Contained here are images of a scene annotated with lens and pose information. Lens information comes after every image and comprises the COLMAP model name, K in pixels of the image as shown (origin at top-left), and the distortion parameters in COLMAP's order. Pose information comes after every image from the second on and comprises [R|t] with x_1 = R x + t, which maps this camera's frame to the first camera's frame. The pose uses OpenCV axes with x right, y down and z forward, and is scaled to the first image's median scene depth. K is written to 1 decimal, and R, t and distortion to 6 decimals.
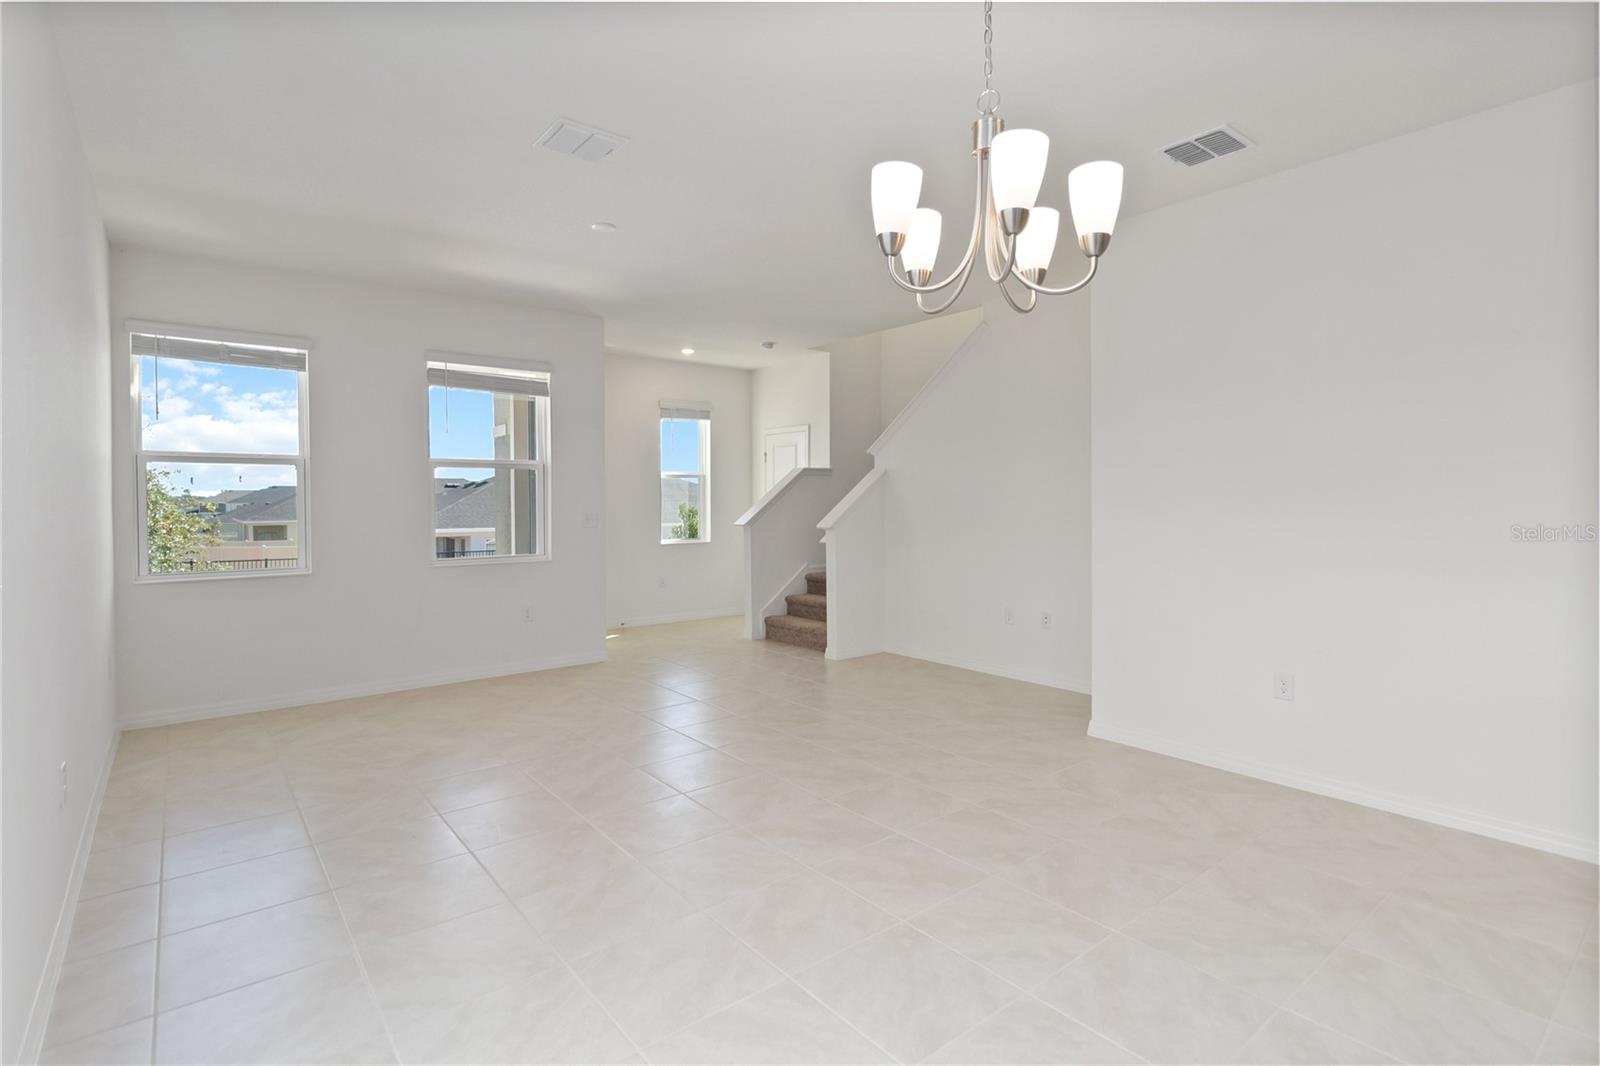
lens RADIAL K [[782.6, 0, 800.6], [0, 782.6, 505.5], [0, 0, 1]] dist [-0.001840, -0.000413]
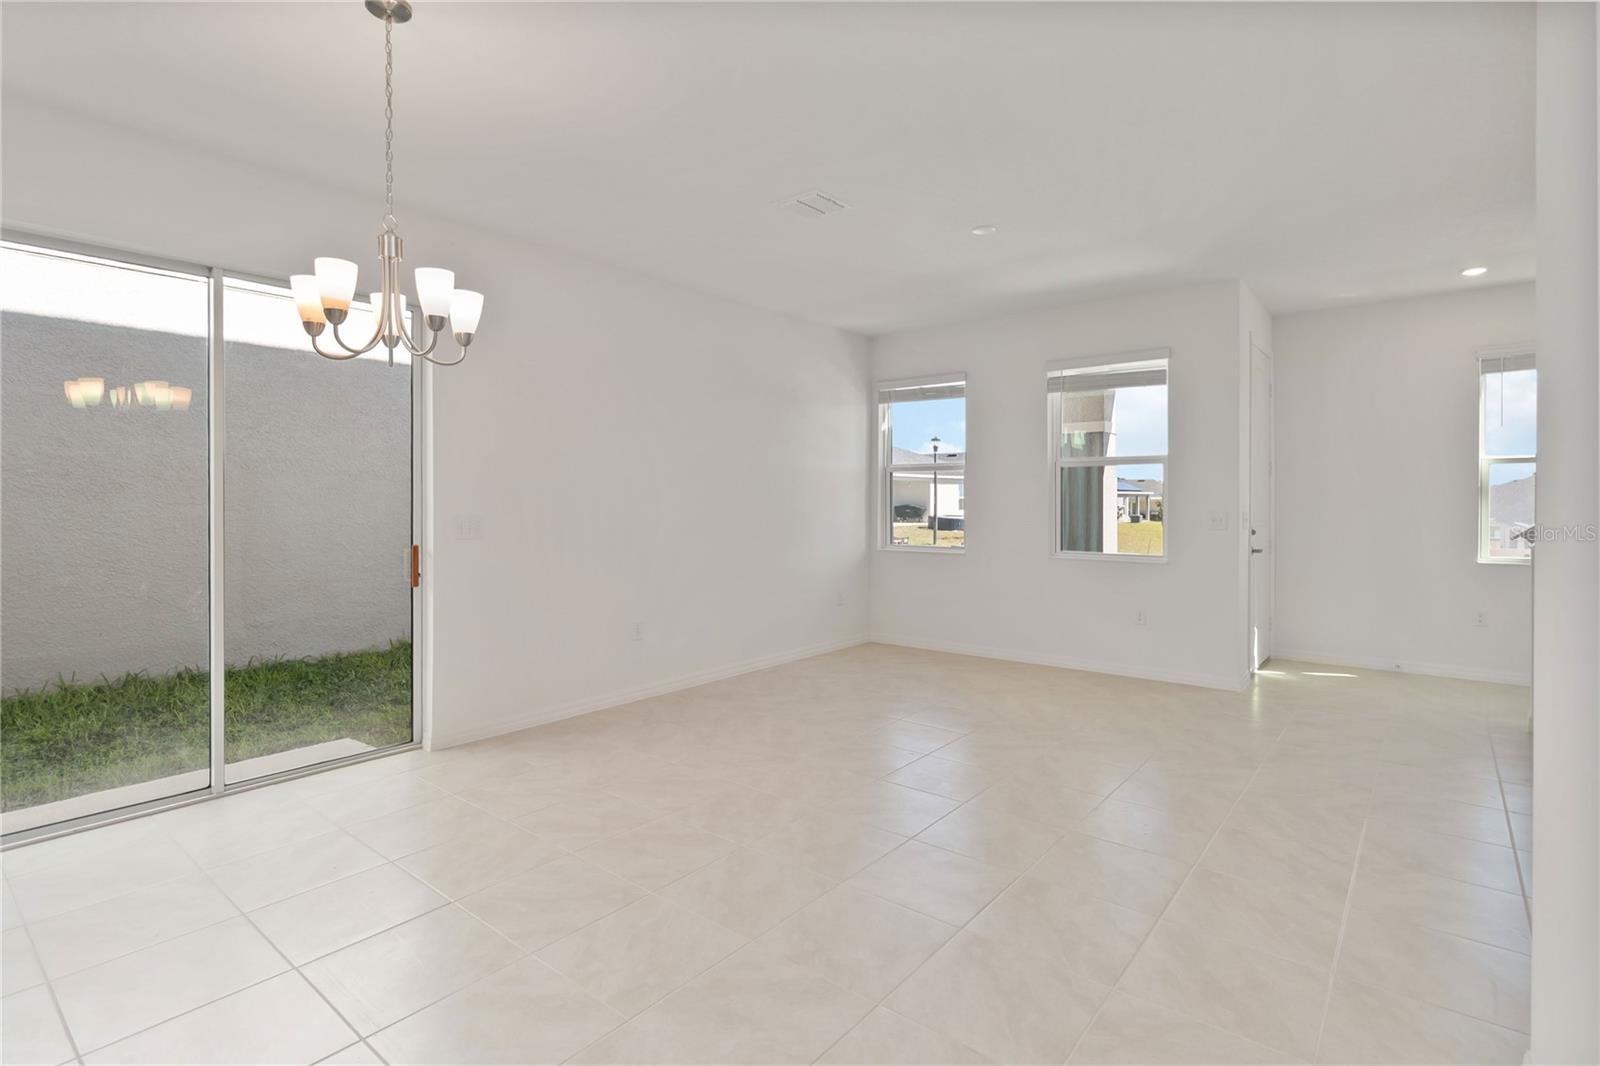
lens RADIAL K [[782.6, 0, 800.6], [0, 782.6, 505.5], [0, 0, 1]] dist [-0.001840, -0.000413]
pose [[0.201673, 0.012590, -0.979372, 0.577127], [-0.006533, 0.999912, 0.011508, -0.006230], [0.979431, 0.004077, 0.201738, 0.465805]]
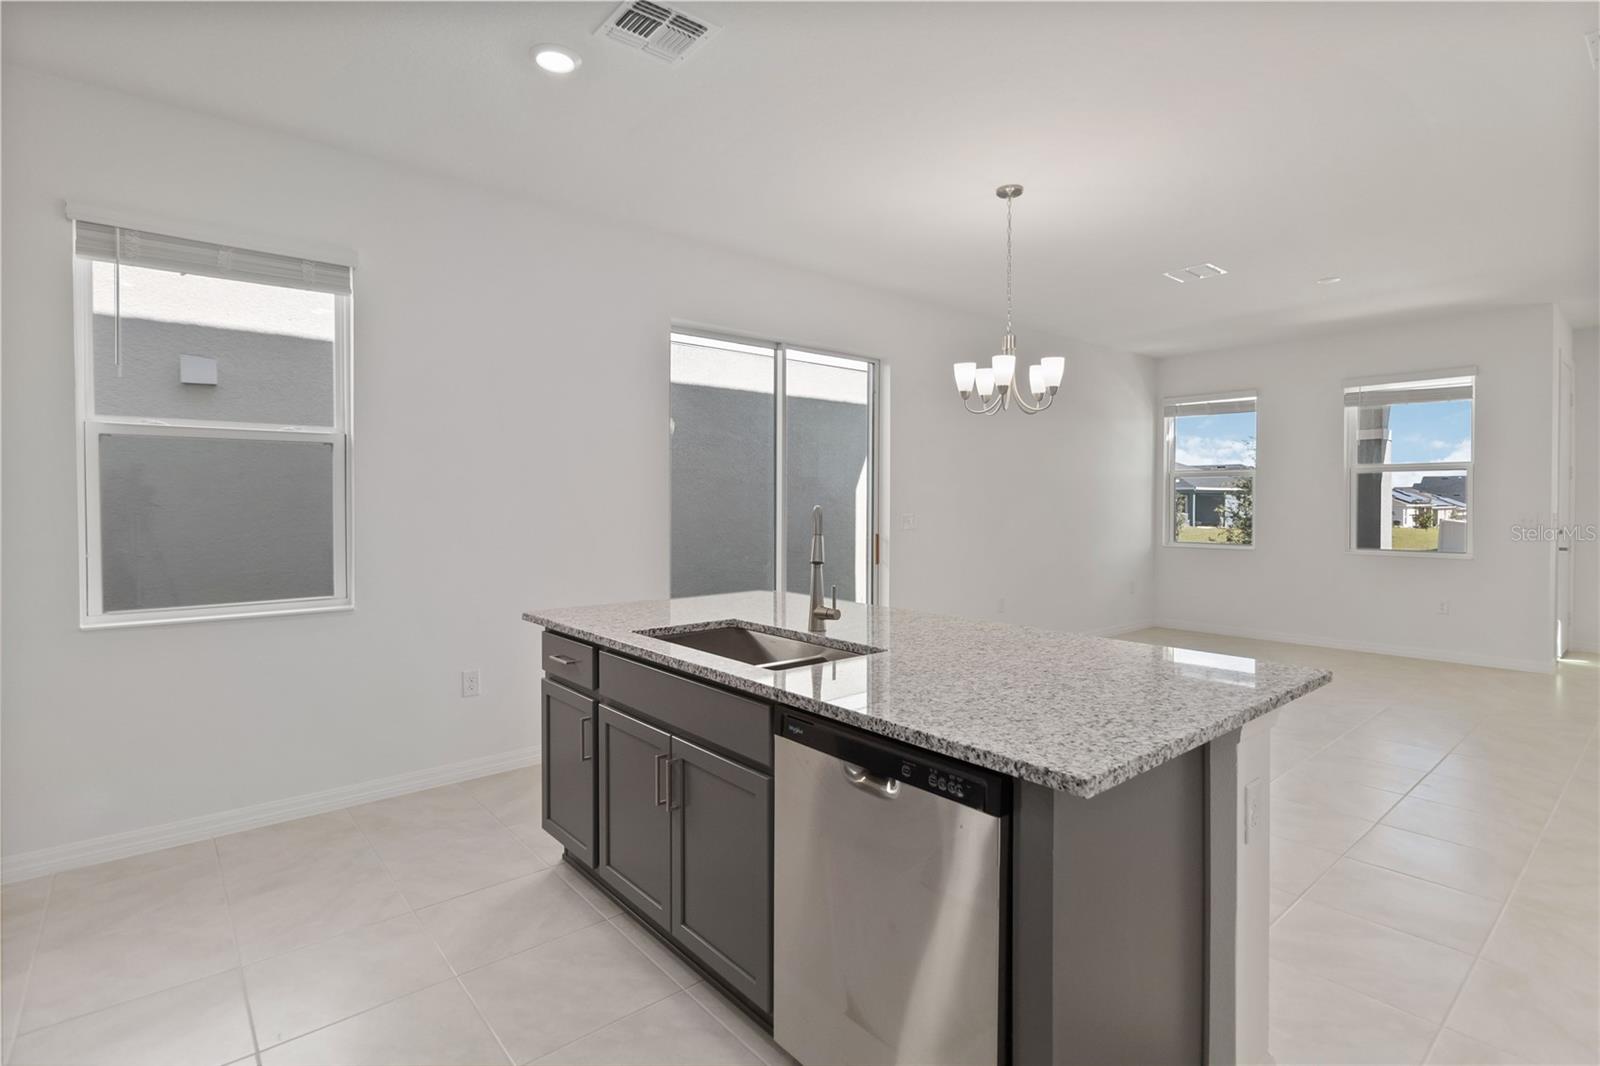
lens RADIAL K [[769.2, 0, 806.1], [0, 769.2, 521.6], [0, 0, 1]] dist [-0.000525, -0.000068]
pose [[0.025127, 0.034500, -0.999089, 0.779379], [-0.004734, 0.999397, 0.034391, -0.011790], [0.999673, 0.003865, 0.025276, 0.123586]]
